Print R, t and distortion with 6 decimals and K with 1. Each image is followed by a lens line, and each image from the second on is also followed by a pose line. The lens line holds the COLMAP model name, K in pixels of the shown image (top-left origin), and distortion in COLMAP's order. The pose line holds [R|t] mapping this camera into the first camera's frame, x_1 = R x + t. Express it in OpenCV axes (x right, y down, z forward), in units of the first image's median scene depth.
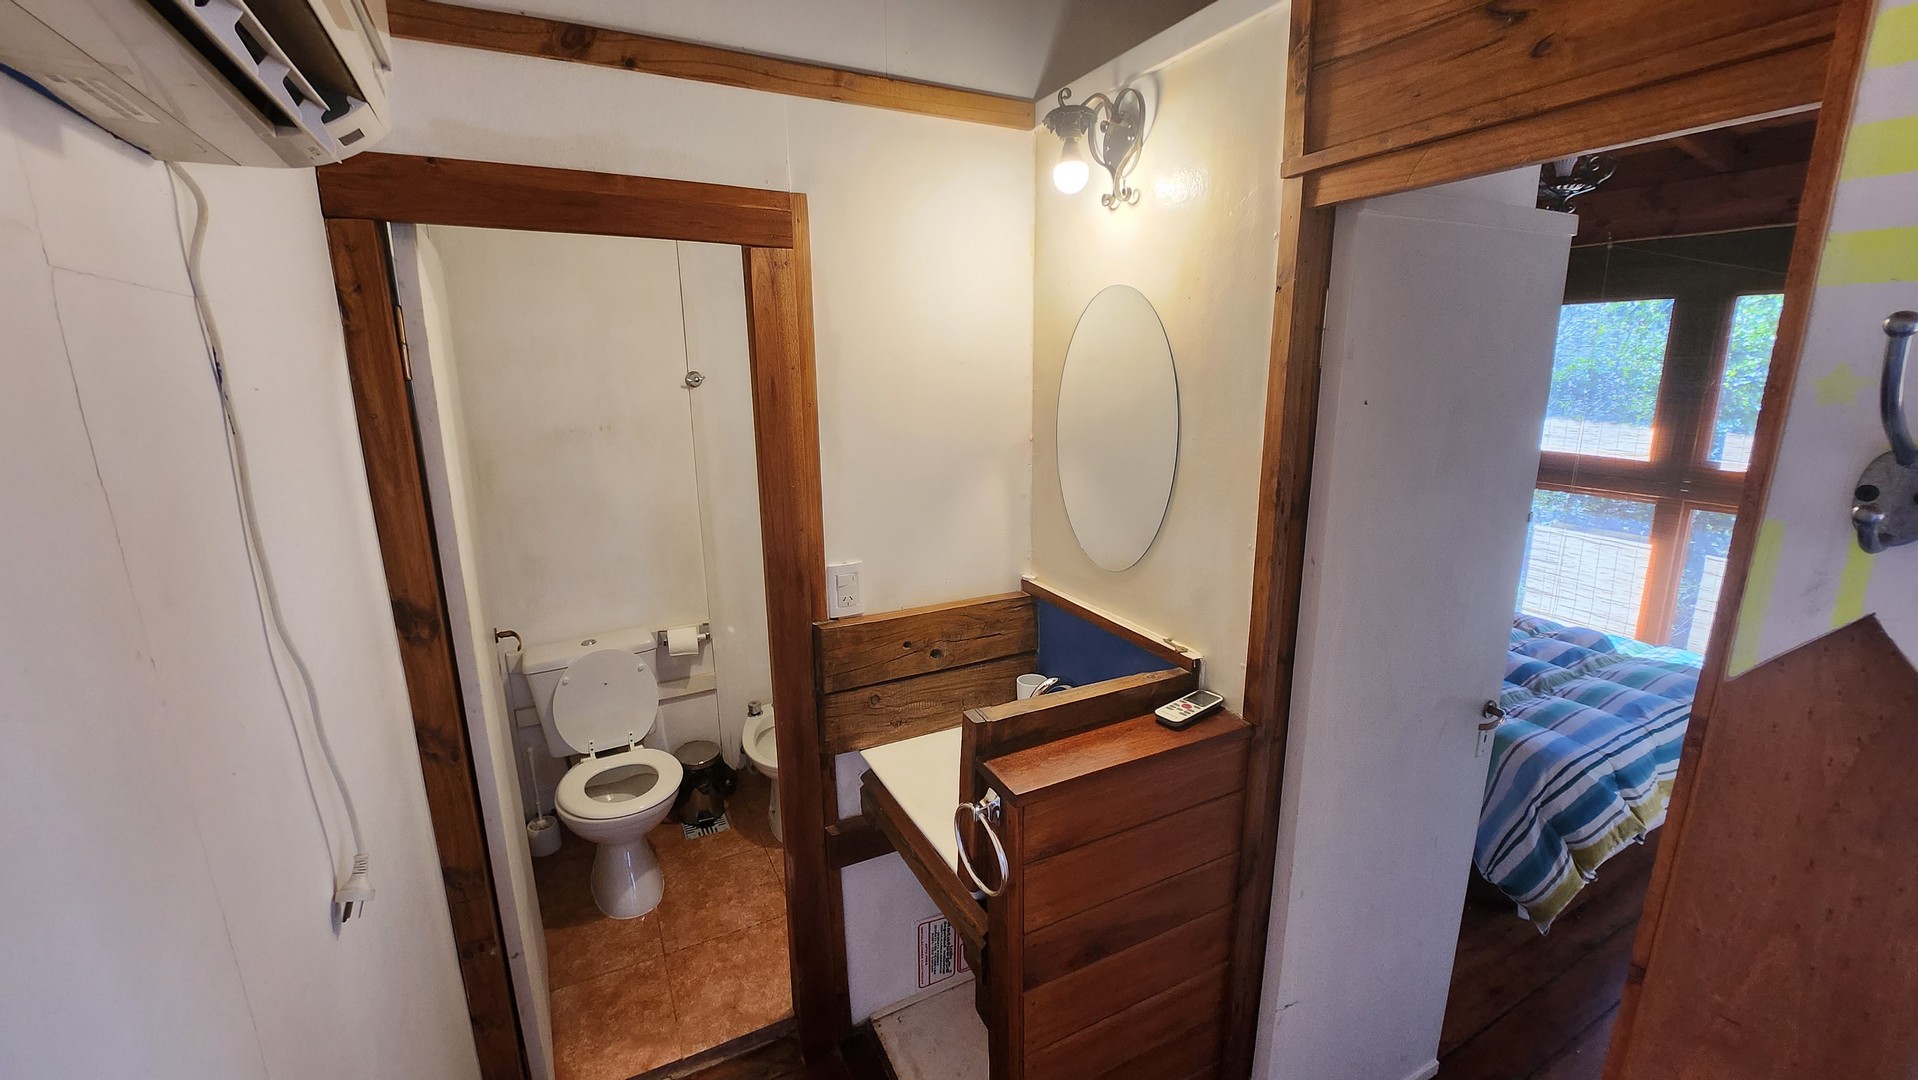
lens RADIAL K [[754.7, 0, 962.2], [0, 754.7, 544.5], [0, 0, 1]] dist [-0.016396, 0.000003]
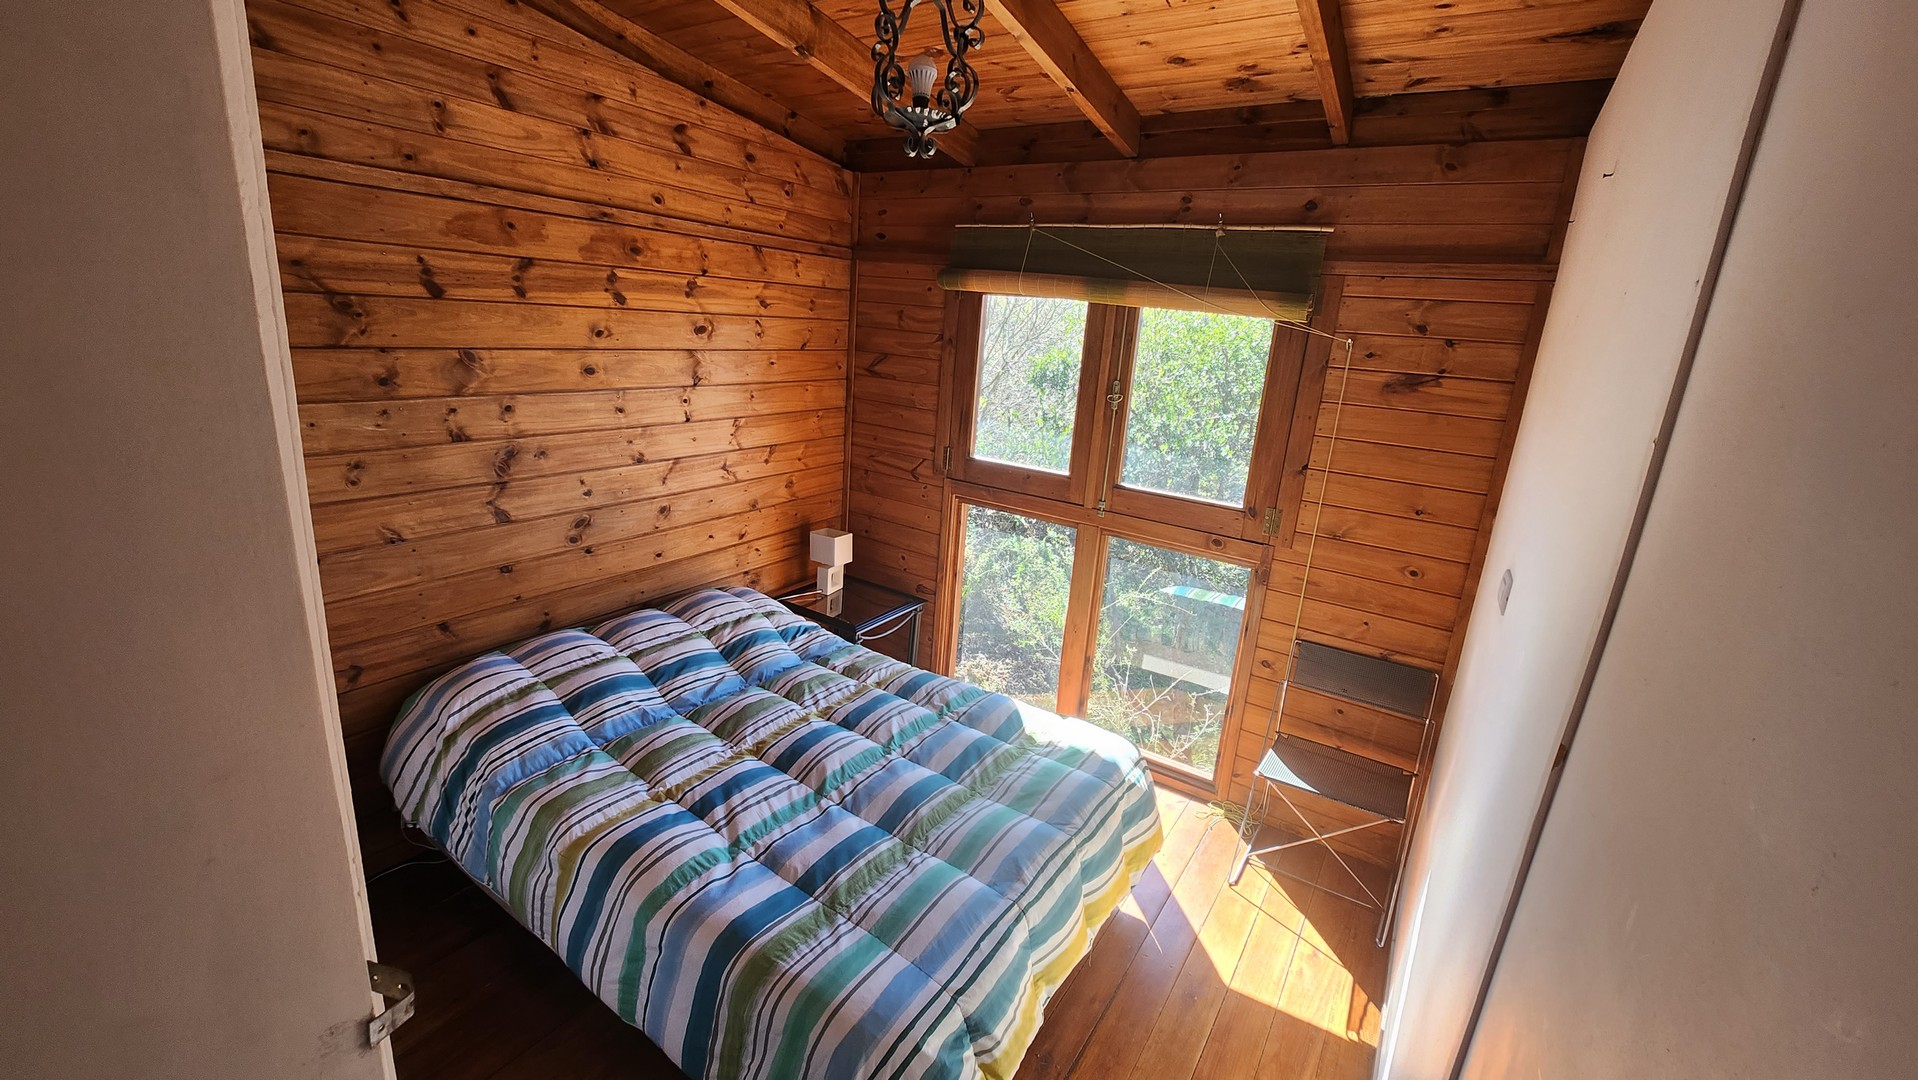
lens RADIAL K [[754.7, 0, 954.5], [0, 754.7, 534.5], [0, 0, 1]] dist [-0.016396, 0.000003]
pose [[0.872240, -0.051502, 0.486360, 0.428881], [0.026277, 0.997939, 0.058548, -0.123564], [-0.488373, -0.038288, 0.871795, 0.333226]]
